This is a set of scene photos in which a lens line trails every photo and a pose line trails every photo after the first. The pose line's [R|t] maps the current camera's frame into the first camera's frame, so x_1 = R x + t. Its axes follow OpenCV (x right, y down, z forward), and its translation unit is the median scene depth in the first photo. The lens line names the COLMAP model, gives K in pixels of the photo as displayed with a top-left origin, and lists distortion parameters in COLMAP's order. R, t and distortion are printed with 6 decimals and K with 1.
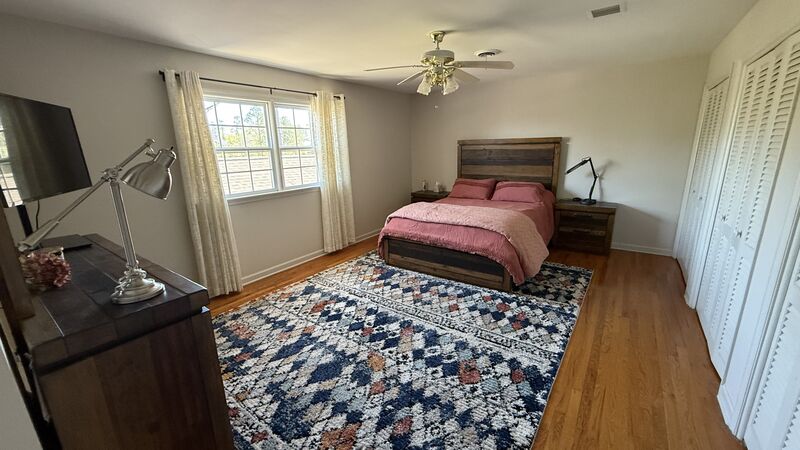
lens RADIAL K [[317.4, 0, 398.6], [0, 317.4, 225.5], [0, 0, 1]] dist [-0.000209, 0.000006]
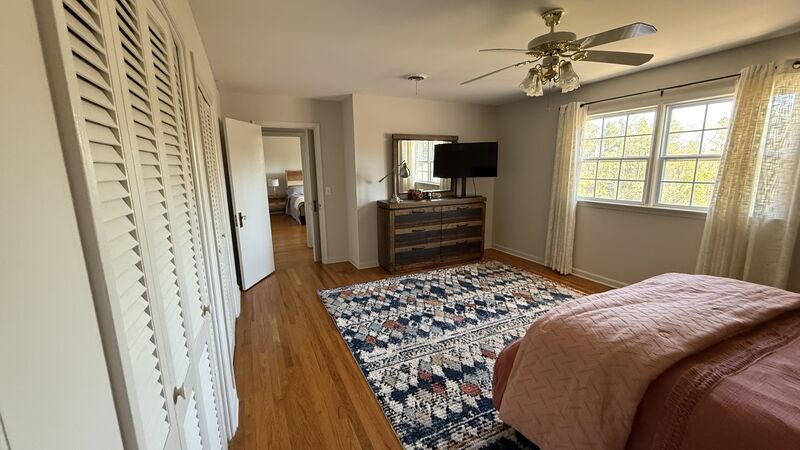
lens RADIAL K [[317.4, 0, 398.6], [0, 317.4, 225.5], [0, 0, 1]] dist [-0.000209, 0.000006]
pose [[-0.480762, 0.199319, -0.853897, 1.088816], [-0.181699, 0.930040, 0.319393, -0.326673], [0.857819, 0.308704, -0.410911, 1.205578]]
